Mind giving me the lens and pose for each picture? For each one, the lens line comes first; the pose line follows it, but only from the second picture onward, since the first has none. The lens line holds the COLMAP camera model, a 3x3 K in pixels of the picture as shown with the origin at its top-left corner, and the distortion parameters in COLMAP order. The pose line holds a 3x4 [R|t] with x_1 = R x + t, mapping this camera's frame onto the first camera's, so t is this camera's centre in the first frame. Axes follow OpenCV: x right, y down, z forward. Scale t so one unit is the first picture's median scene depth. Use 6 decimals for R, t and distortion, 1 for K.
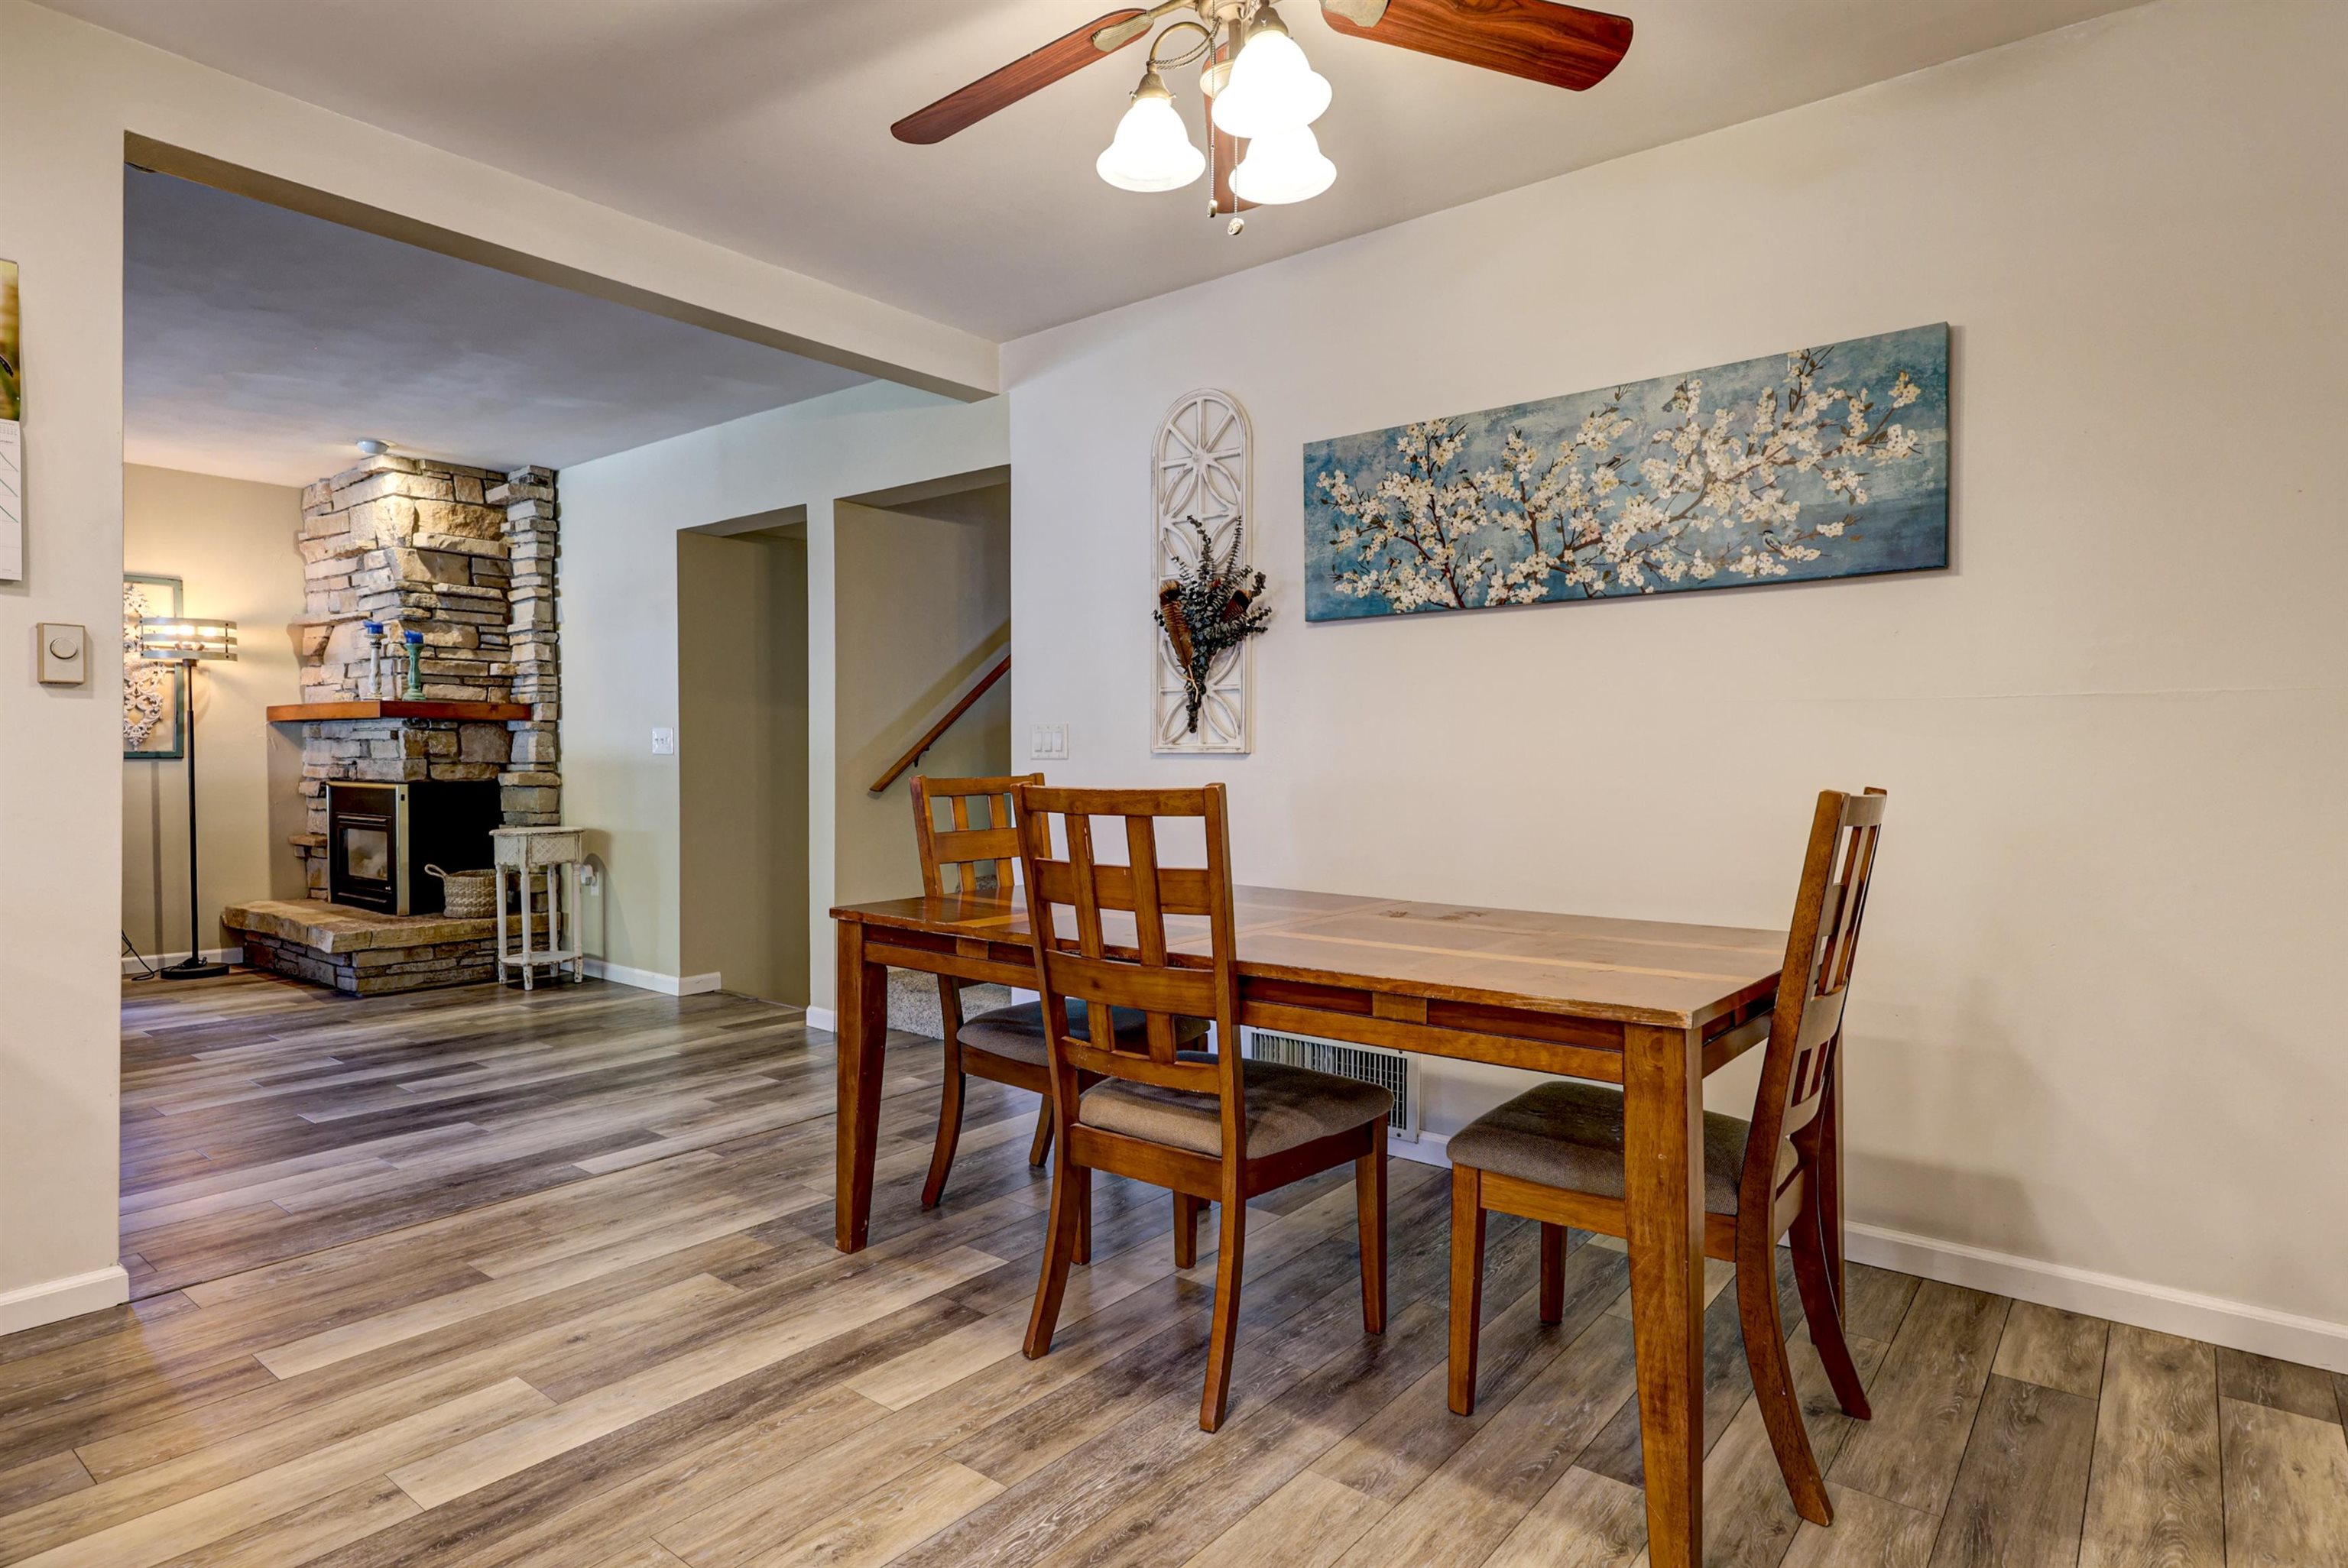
lens RADIAL K [[1299.1, 0, 1158.1], [0, 1299.1, 779.9], [0, 0, 1]] dist [-0.003908, -0.000355]
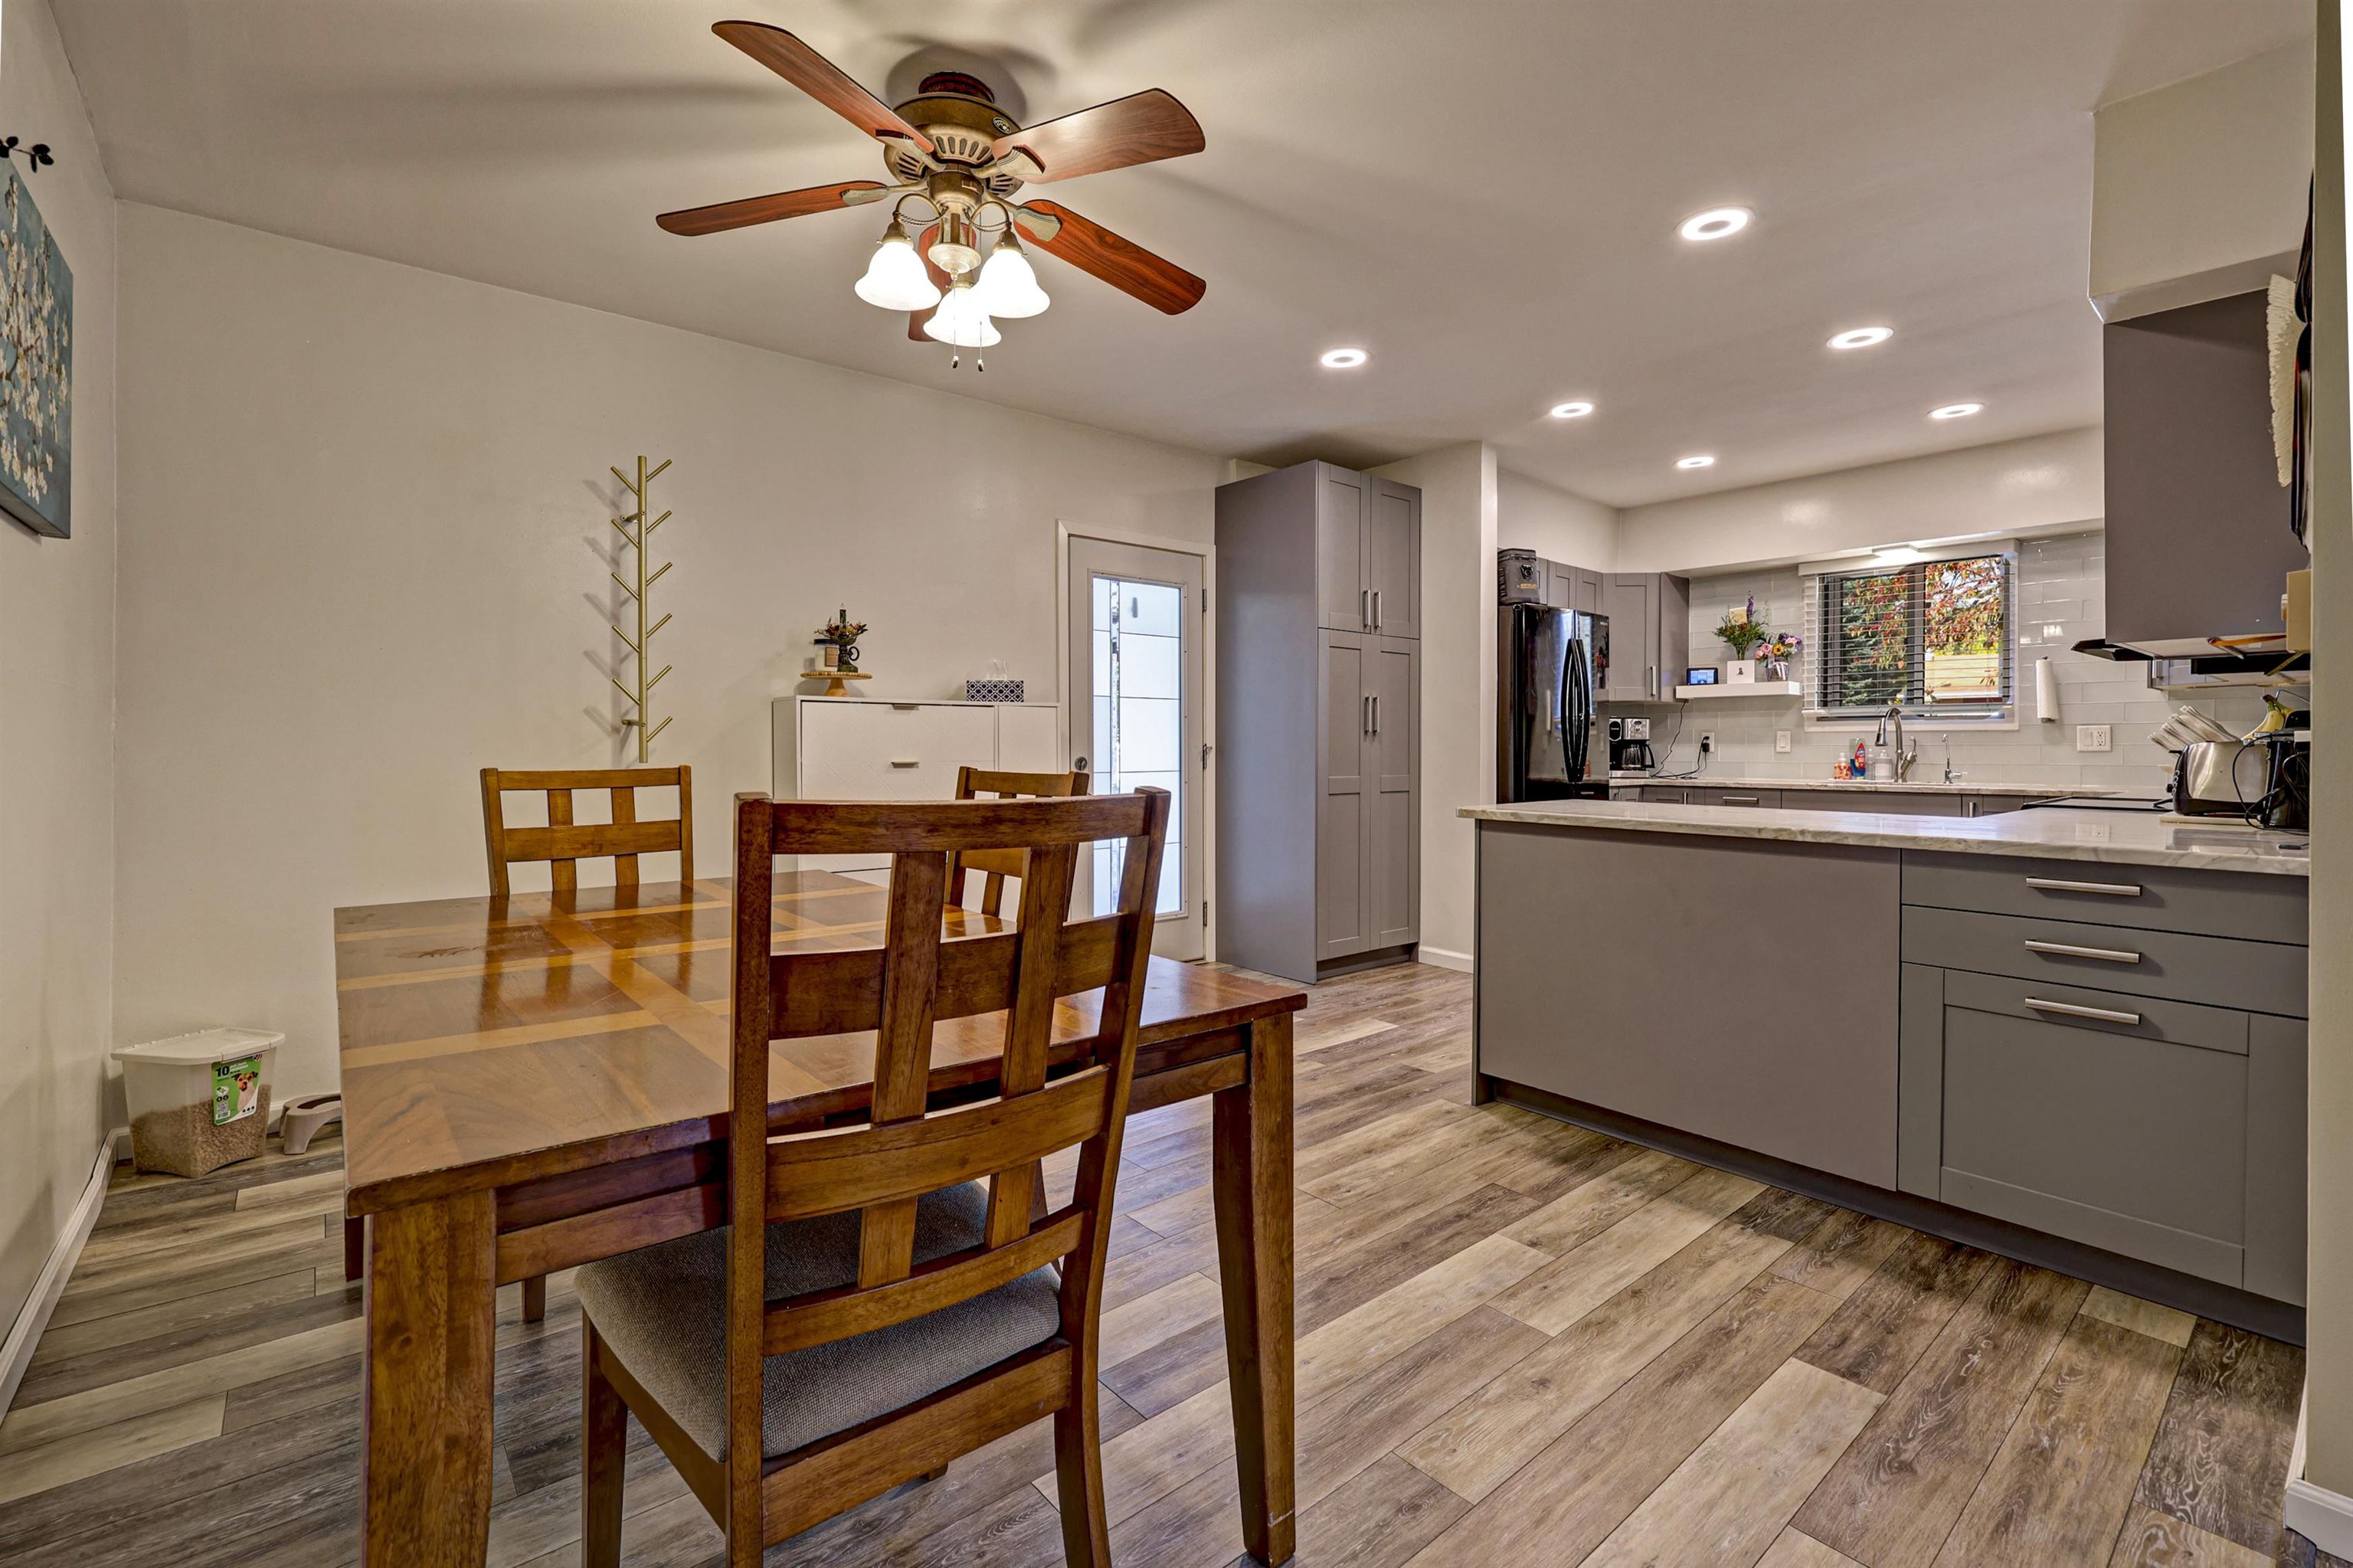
lens RADIAL K [[1022.1, 0, 1188.1], [0, 1022.1, 762.5], [0, 0, 1]] dist [0.000008, 0.000000]
pose [[-0.977906, -0.007109, 0.208922, -0.356998], [-0.003114, 0.999806, 0.019445, -0.014965], [-0.209020, 0.018365, -0.977739, 1.764722]]
